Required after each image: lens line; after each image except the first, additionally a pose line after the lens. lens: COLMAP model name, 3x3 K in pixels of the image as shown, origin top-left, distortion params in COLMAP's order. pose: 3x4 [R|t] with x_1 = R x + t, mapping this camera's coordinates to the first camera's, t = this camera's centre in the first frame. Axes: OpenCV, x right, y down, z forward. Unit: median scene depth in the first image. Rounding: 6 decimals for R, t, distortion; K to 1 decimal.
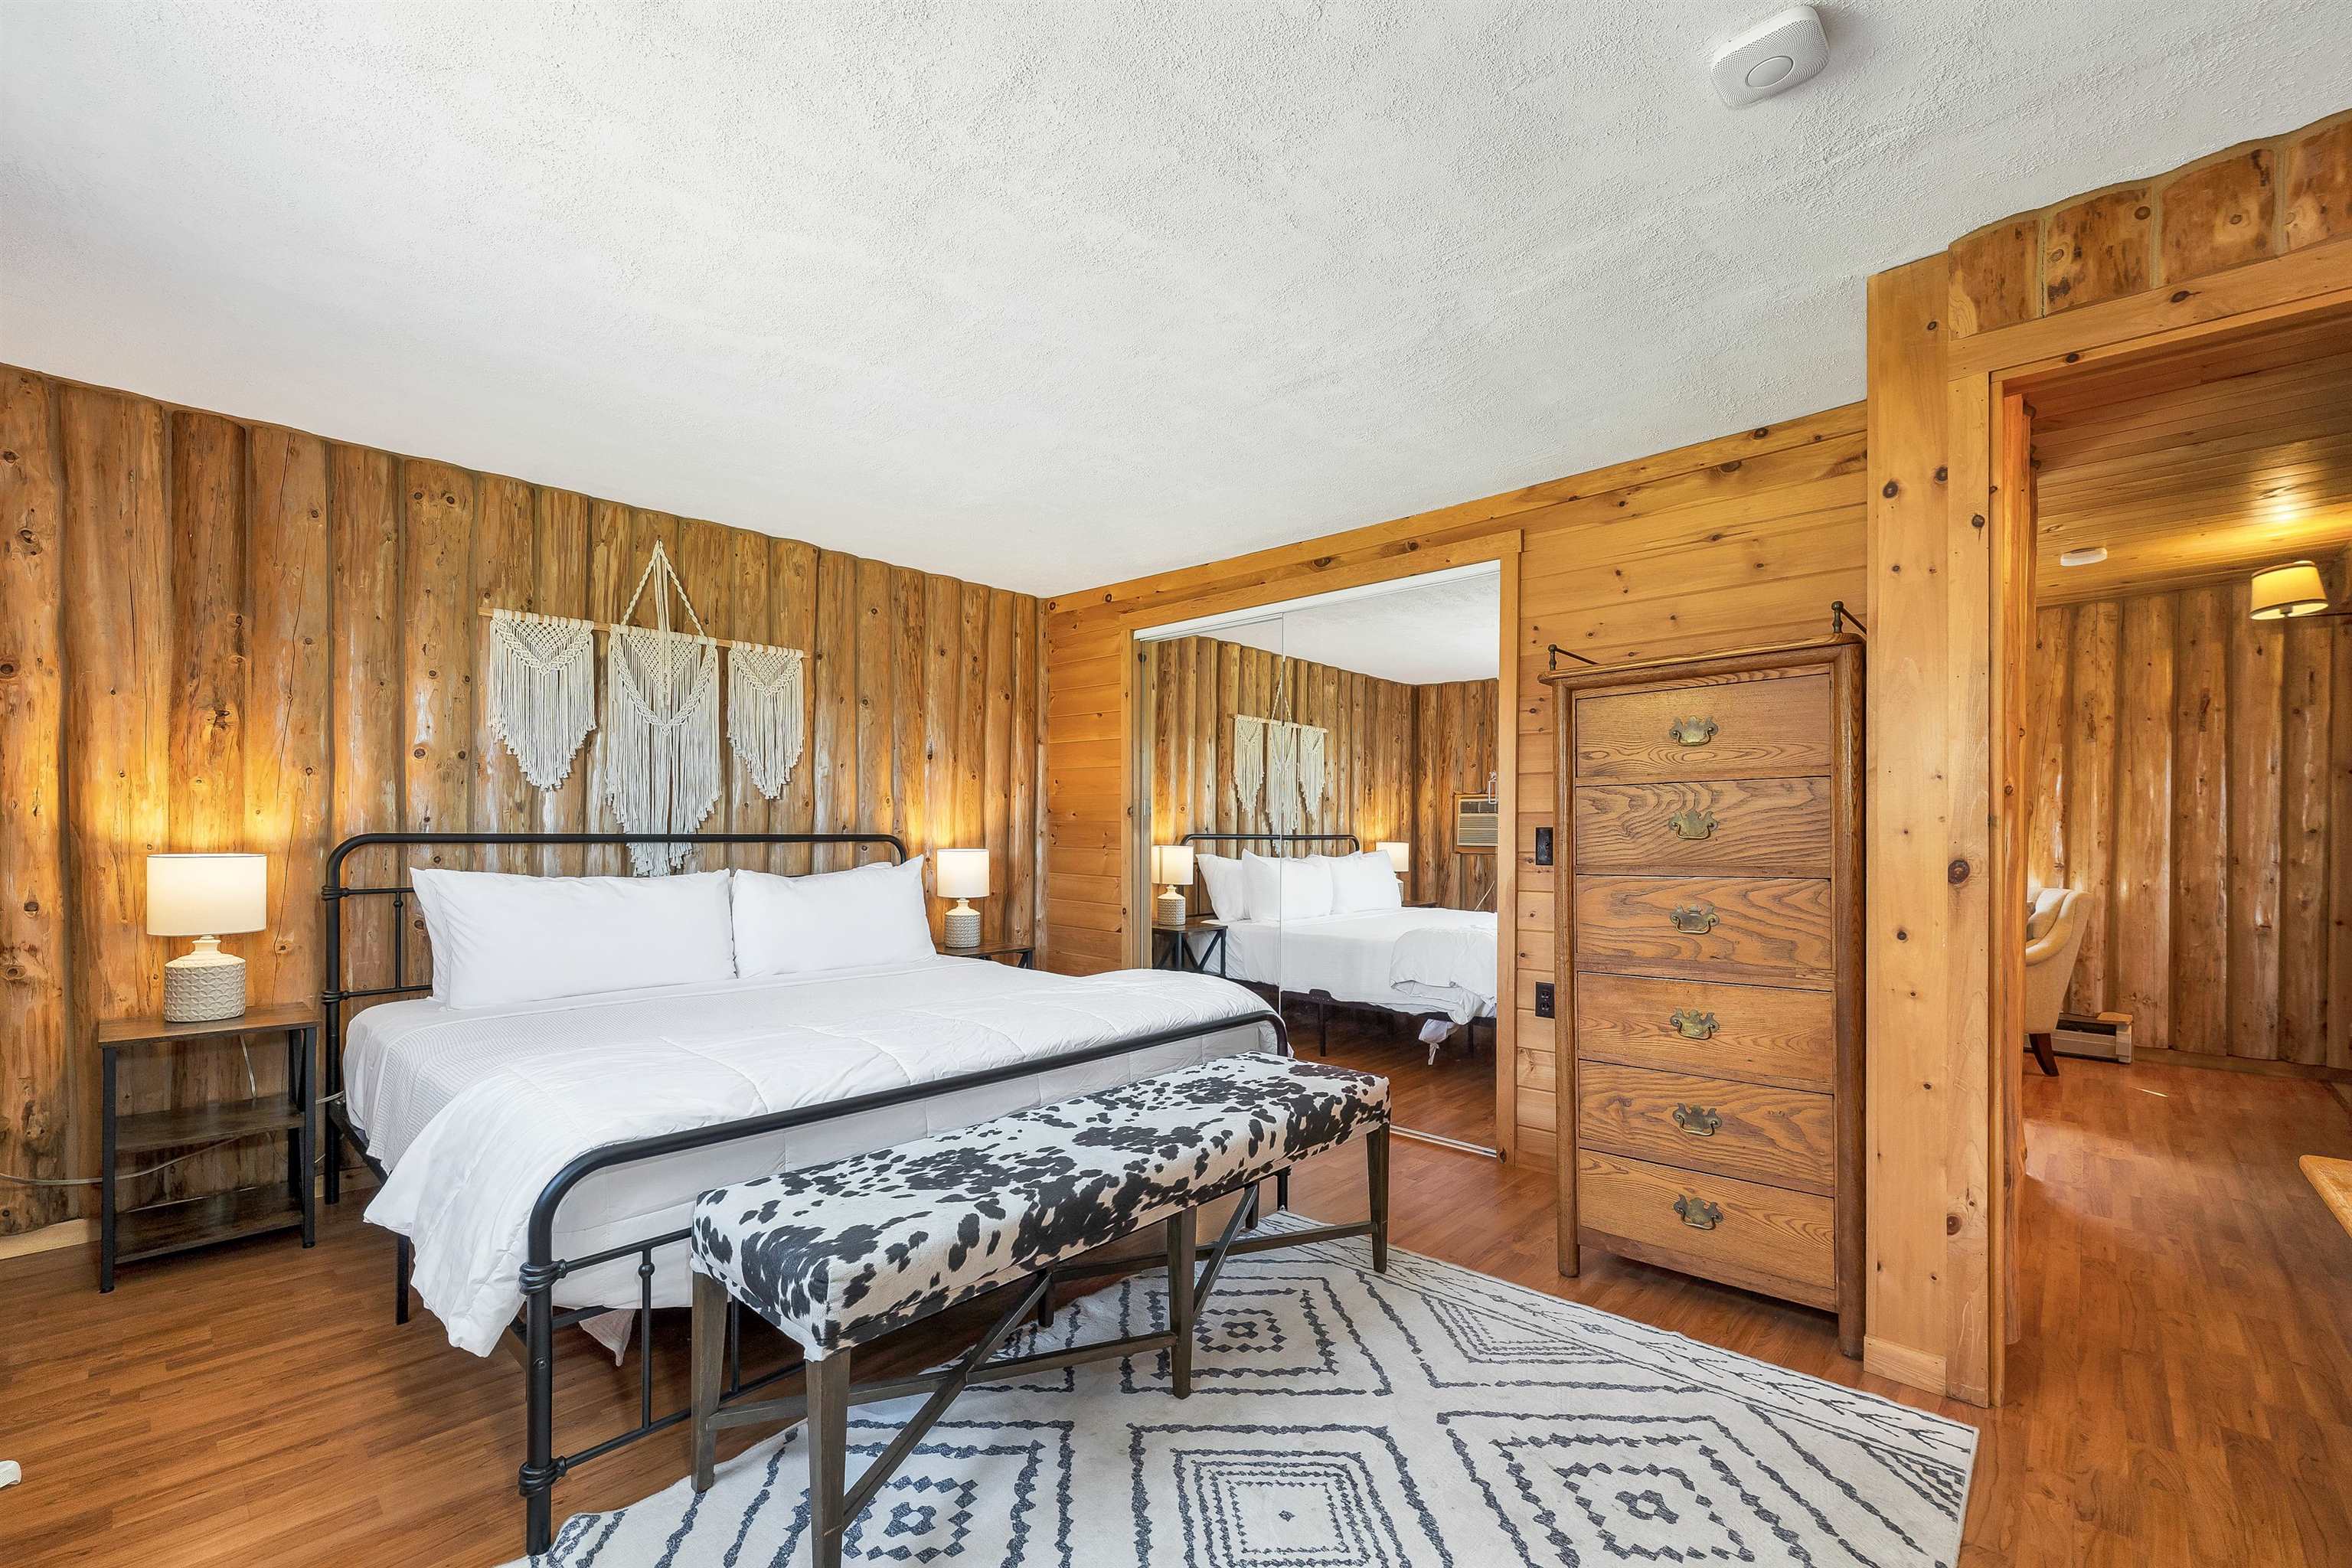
lens RADIAL K [[978.8, 0, 1171.0], [0, 978.8, 822.9], [0, 0, 1]] dist [-0.000194, -0.000250]
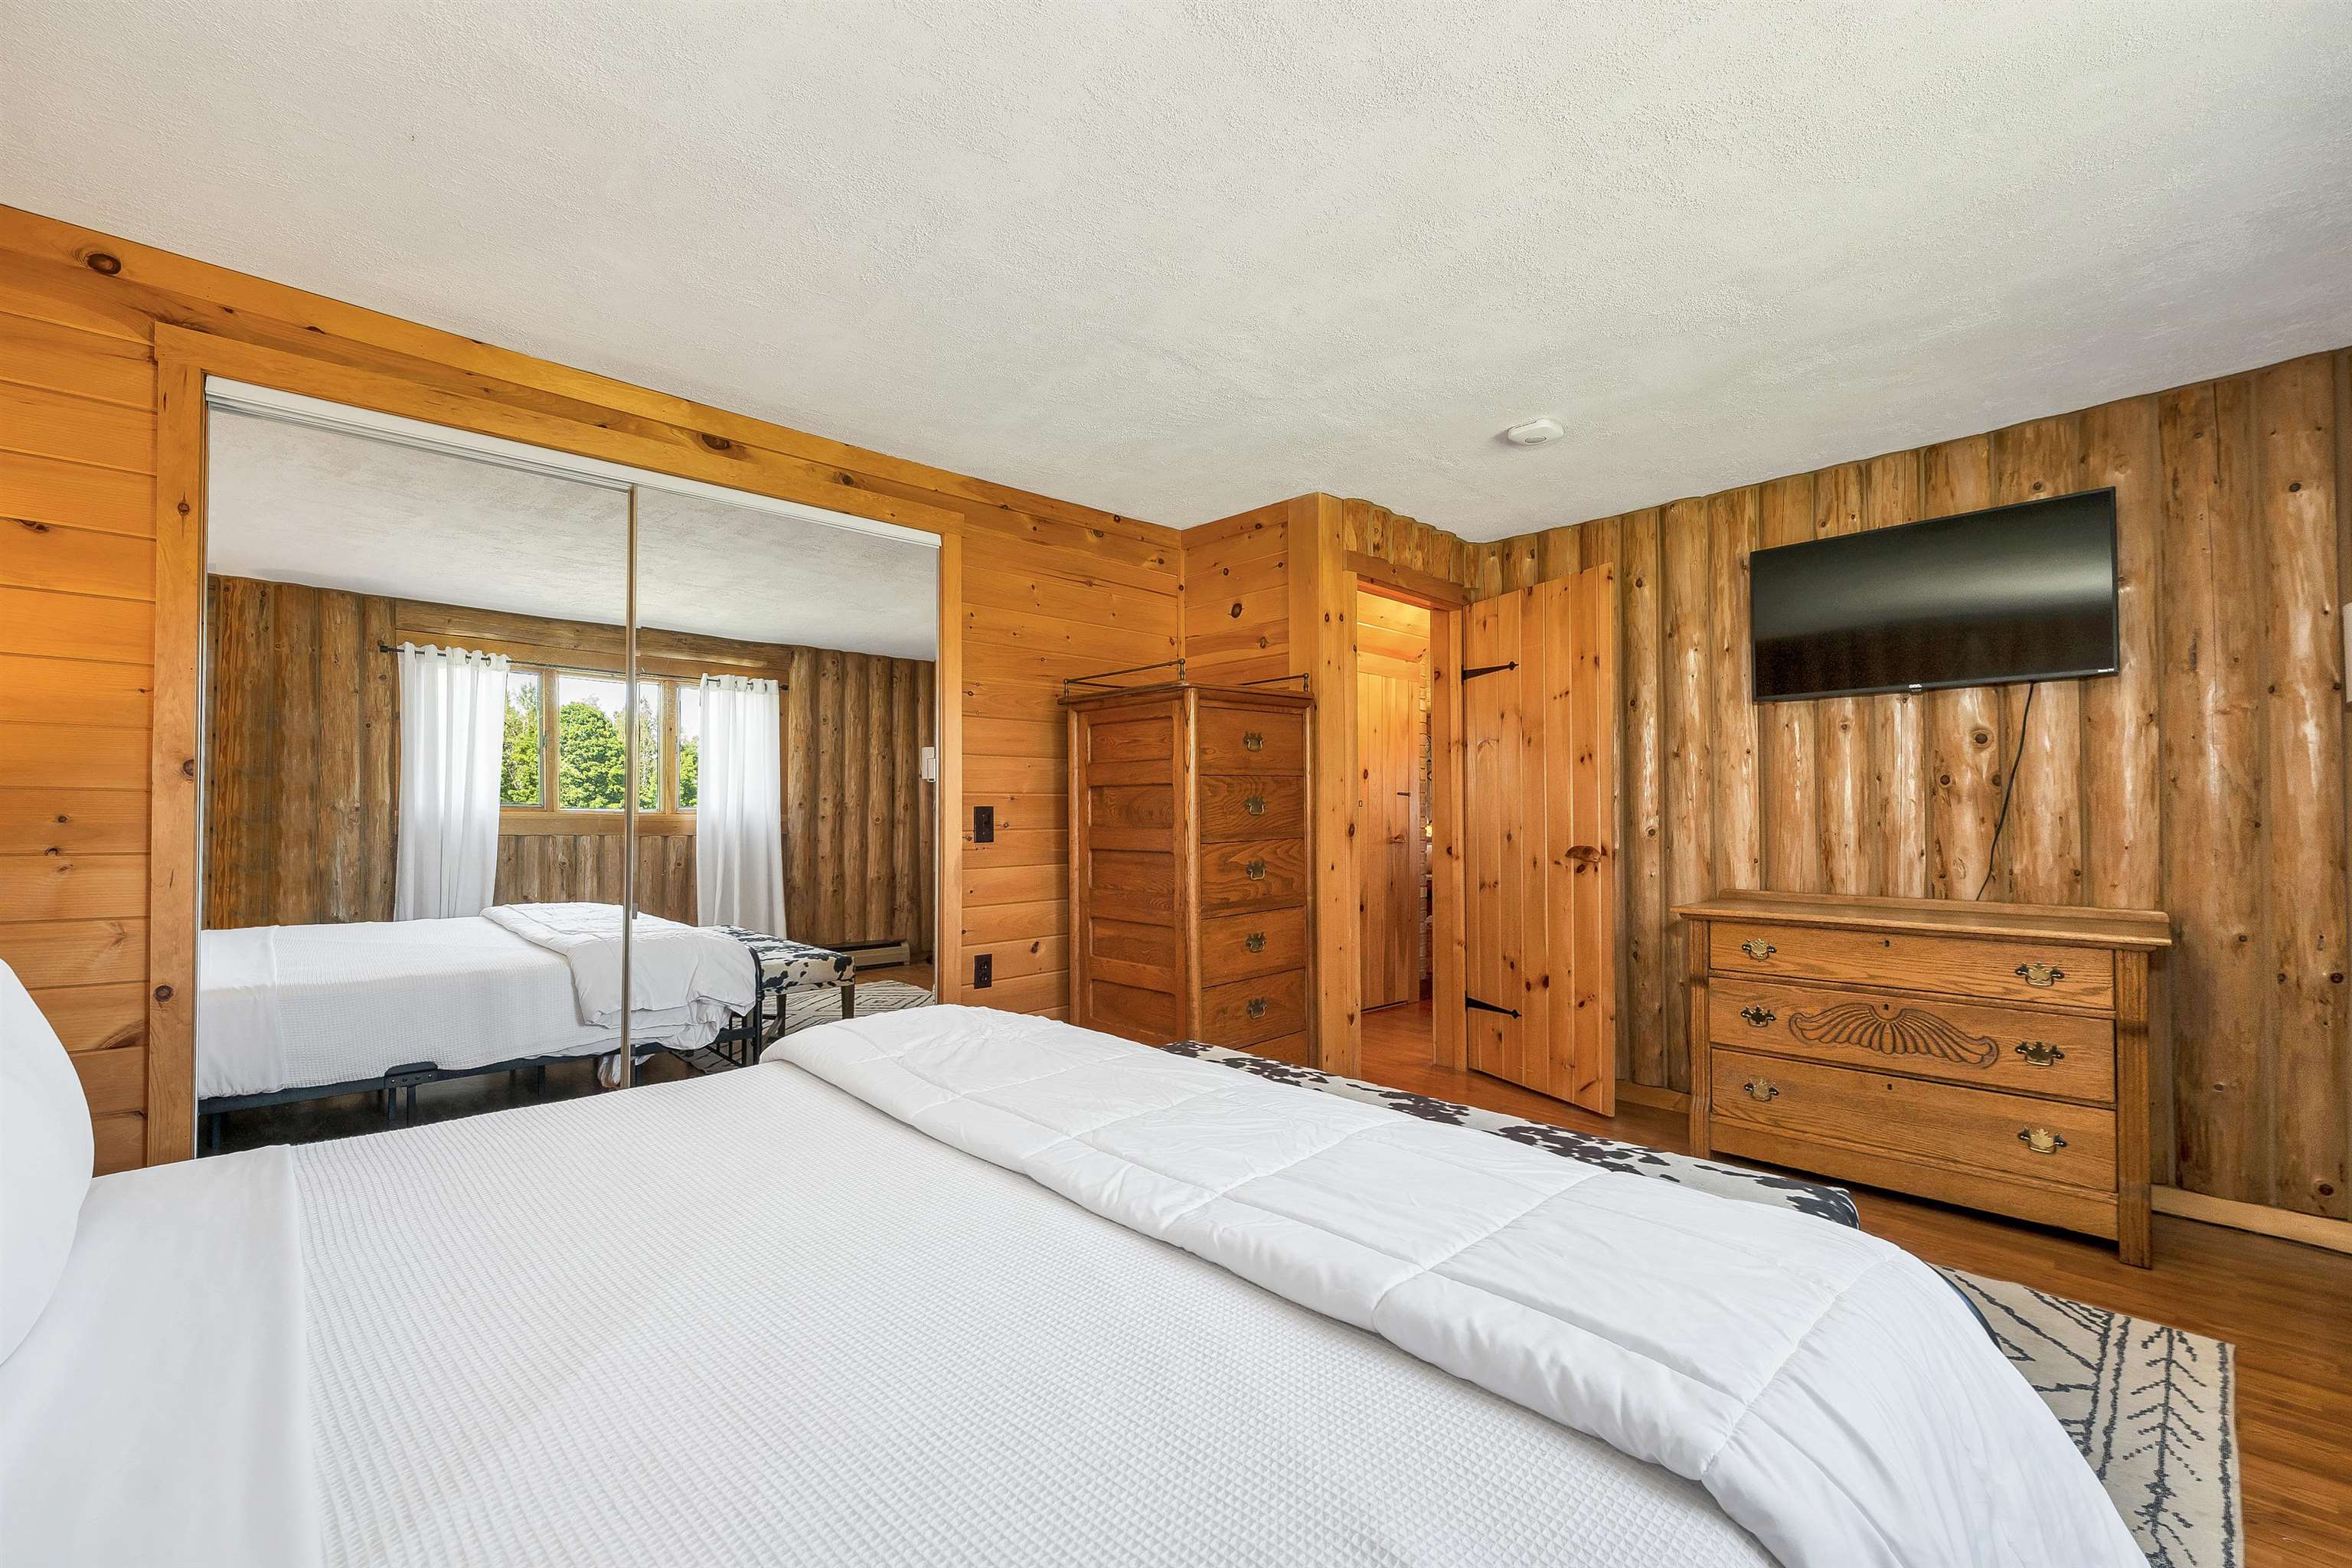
lens RADIAL K [[978.8, 0, 1176.3], [0, 978.8, 801.0], [0, 0, 1]] dist [-0.000194, -0.000250]
pose [[0.055171, 0.008217, 0.998443, -0.947190], [-0.005709, 0.999952, -0.007914, 0.007265], [-0.998461, -0.005263, 0.055215, 1.059545]]
